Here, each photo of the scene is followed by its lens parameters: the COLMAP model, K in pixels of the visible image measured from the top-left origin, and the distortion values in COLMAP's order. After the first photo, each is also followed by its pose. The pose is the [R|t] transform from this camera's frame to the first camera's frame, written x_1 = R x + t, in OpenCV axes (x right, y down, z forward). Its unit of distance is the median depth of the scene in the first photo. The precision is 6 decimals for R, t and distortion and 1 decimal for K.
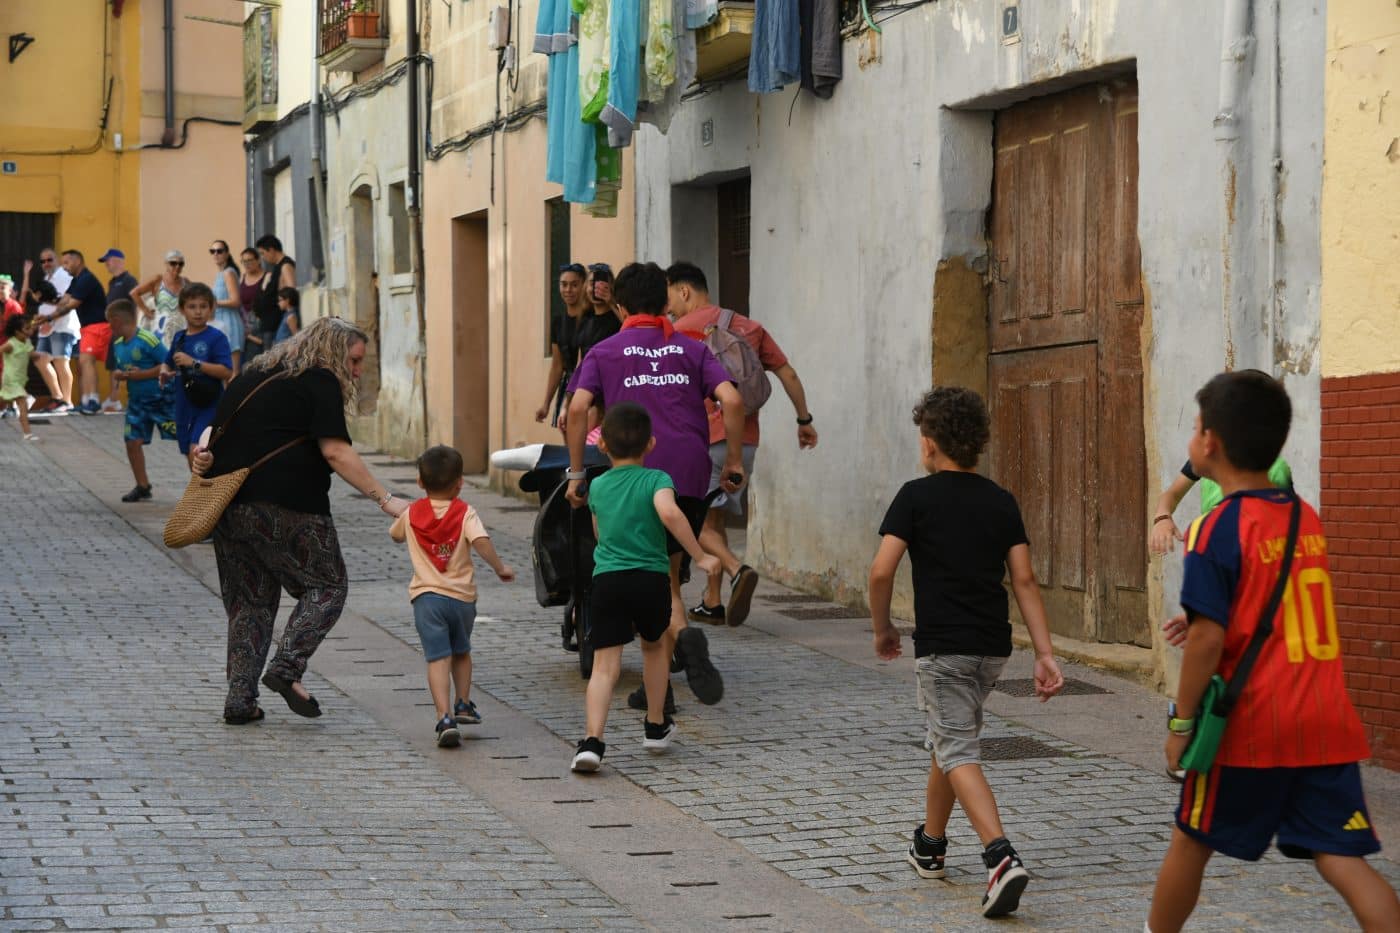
lens RADIAL K [[2866.3, 0, 695.4], [0, 2866.3, 487.7], [0, 0, 1]] dist [0.228324, 0.350734]
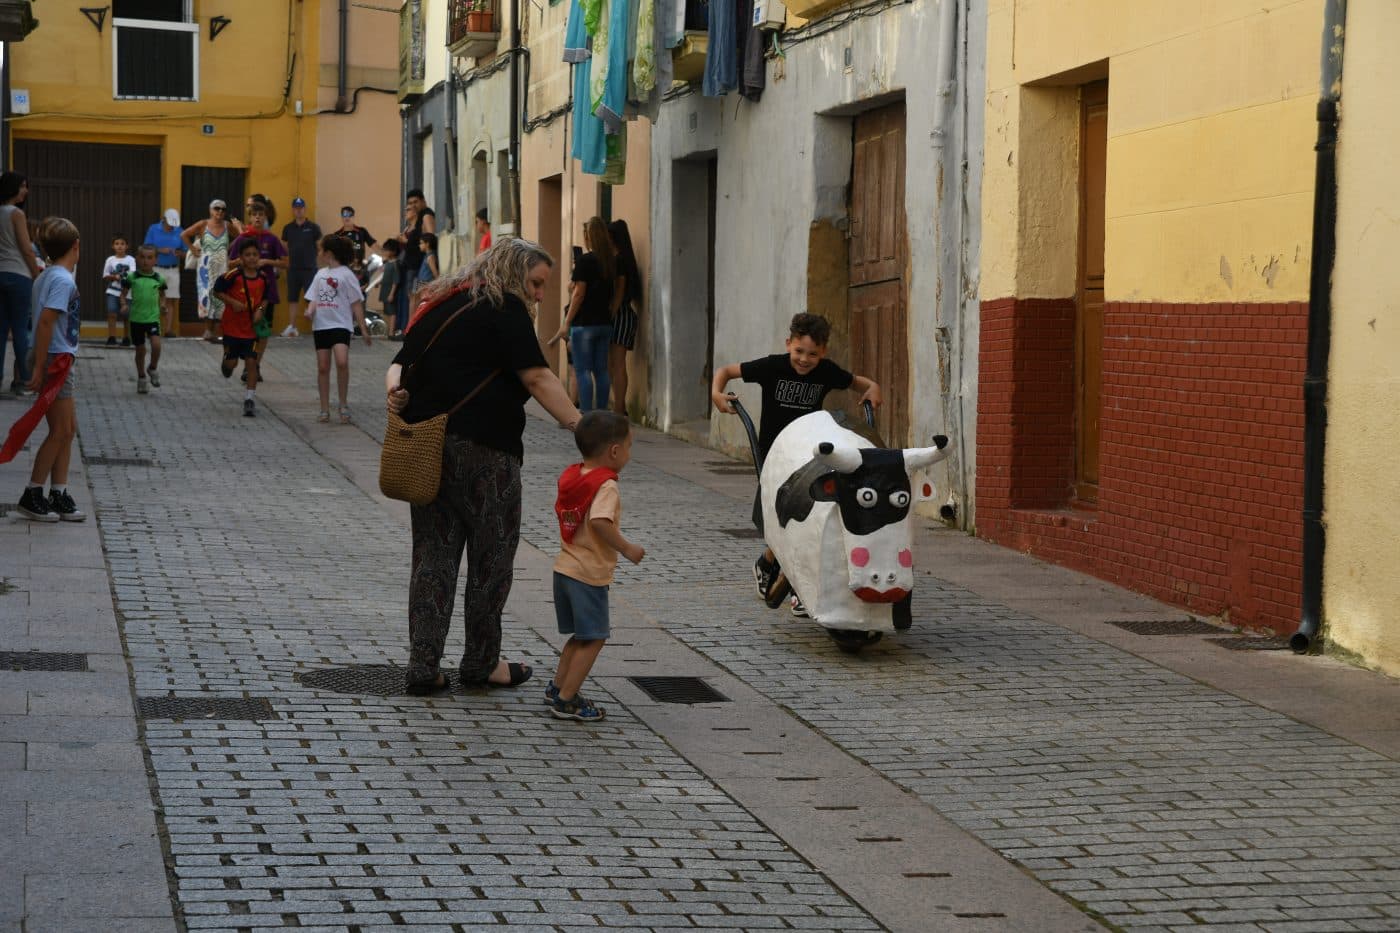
lens RADIAL K [[2866.3, 0, 695.4], [0, 2866.3, 487.7], [0, 0, 1]] dist [0.228324, 0.350734]
pose [[0.997181, 0.018850, -0.072627, 0.086247], [-0.017566, 0.999679, 0.018277, 0.018245], [0.072948, -0.016949, 0.997192, -0.277193]]
